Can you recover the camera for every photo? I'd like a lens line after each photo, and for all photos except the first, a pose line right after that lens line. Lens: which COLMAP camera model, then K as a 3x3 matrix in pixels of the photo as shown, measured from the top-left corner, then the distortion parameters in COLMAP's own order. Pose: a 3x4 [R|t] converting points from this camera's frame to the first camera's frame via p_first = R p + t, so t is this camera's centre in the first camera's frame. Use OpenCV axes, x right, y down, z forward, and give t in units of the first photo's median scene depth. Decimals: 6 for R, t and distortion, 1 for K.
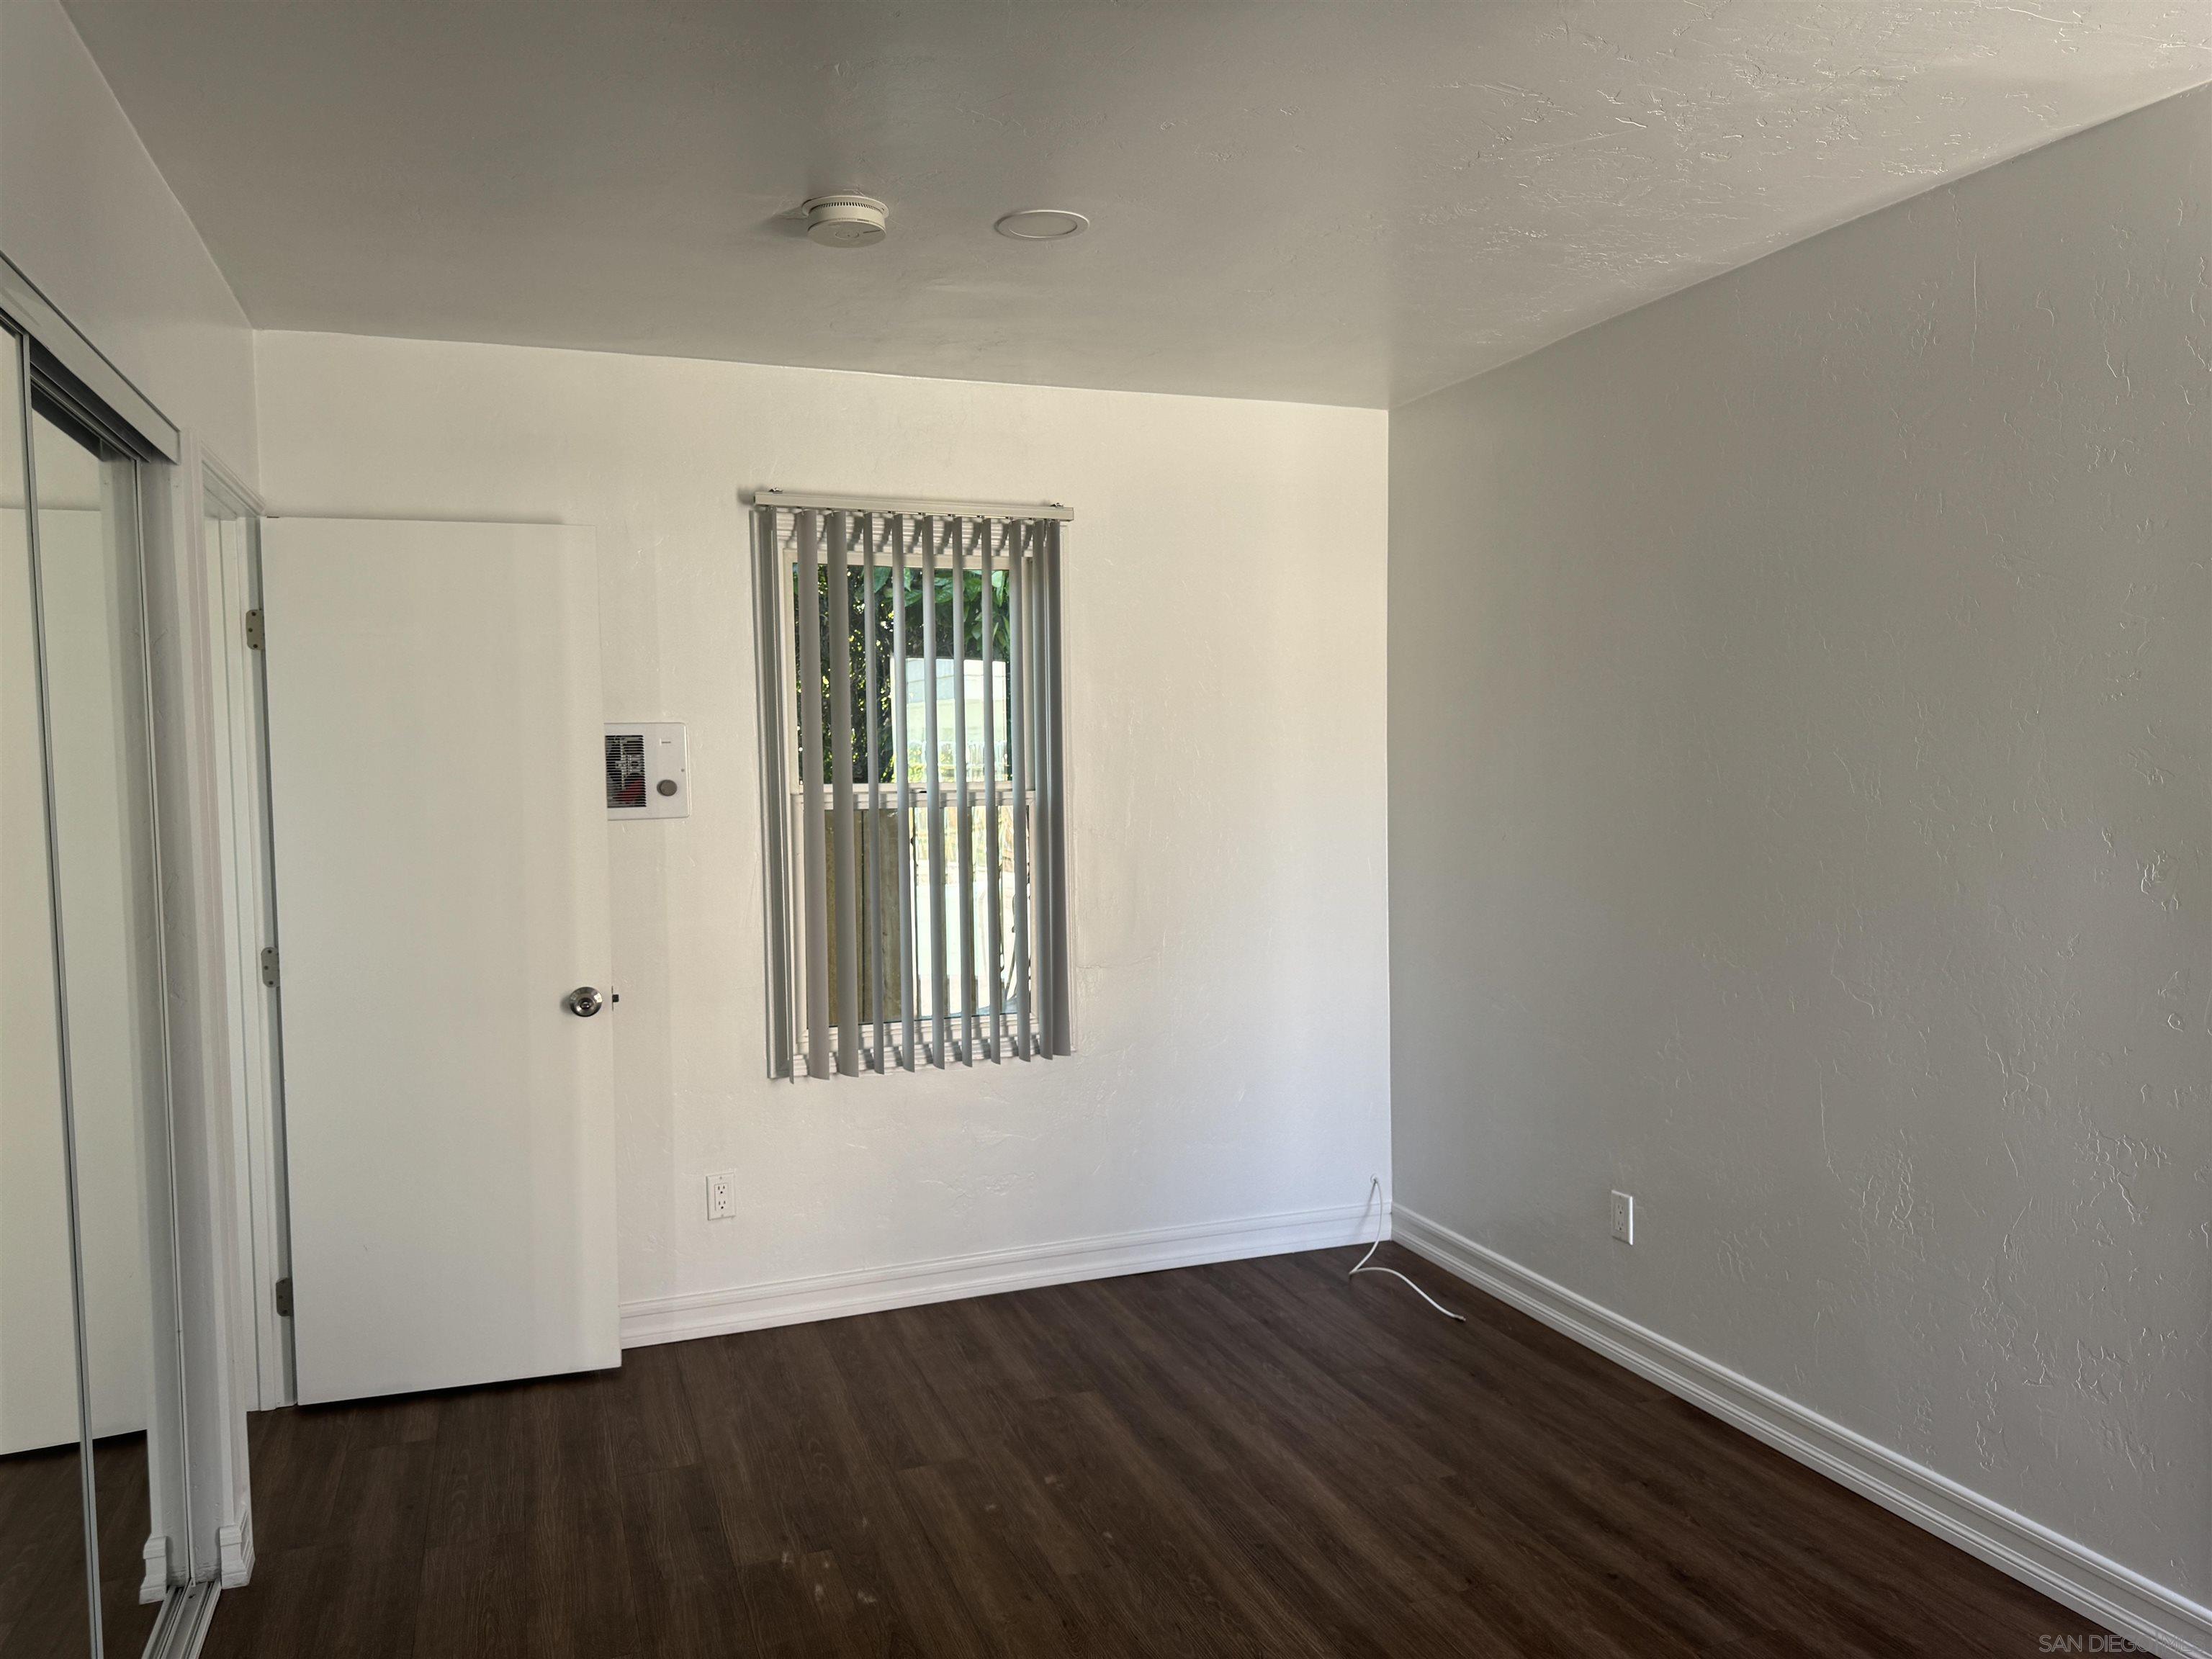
lens RADIAL K [[1539.6, 0, 1106.0], [0, 1539.6, 829.5], [0, 0, 1]] dist [0.077376, -0.084641]
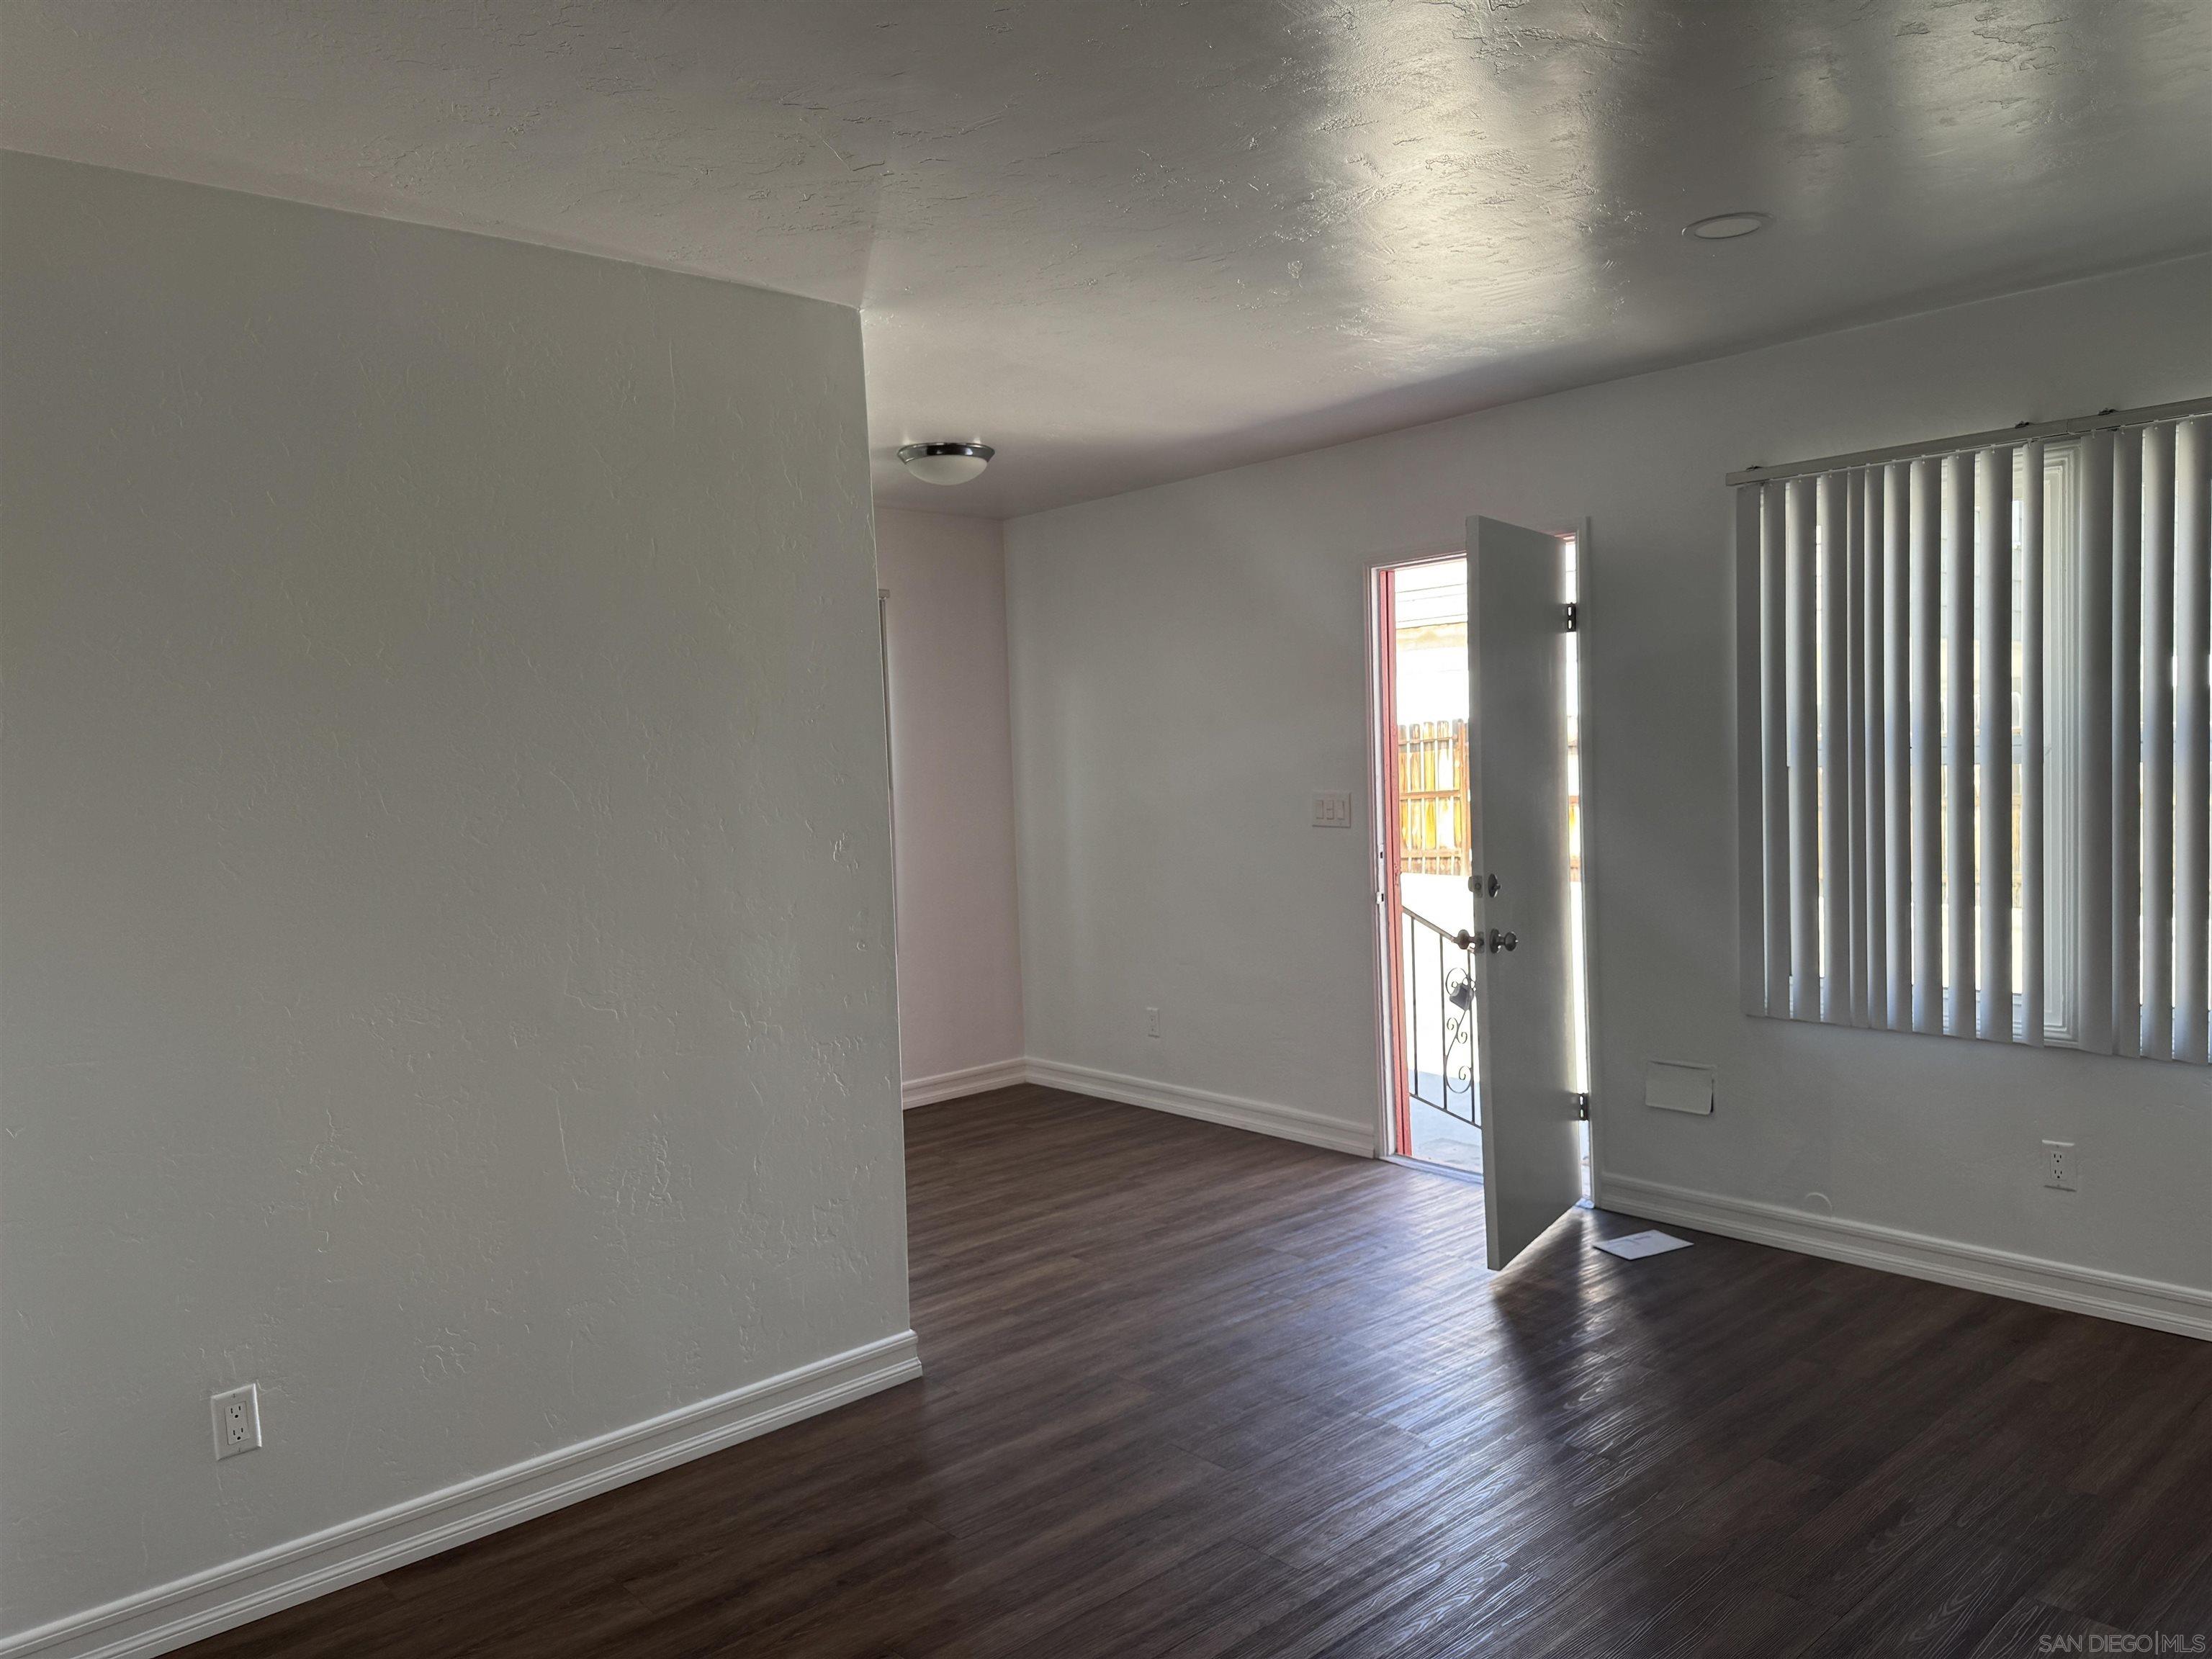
lens RADIAL K [[1539.6, 0, 1106.0], [0, 1539.6, 829.5], [0, 0, 1]] dist [0.077376, -0.084641]
pose [[-0.337280, -0.024017, 0.941098, -0.506107], [0.092939, 0.993941, 0.058674, -0.032901], [-0.936806, 0.107254, -0.333004, 0.861549]]
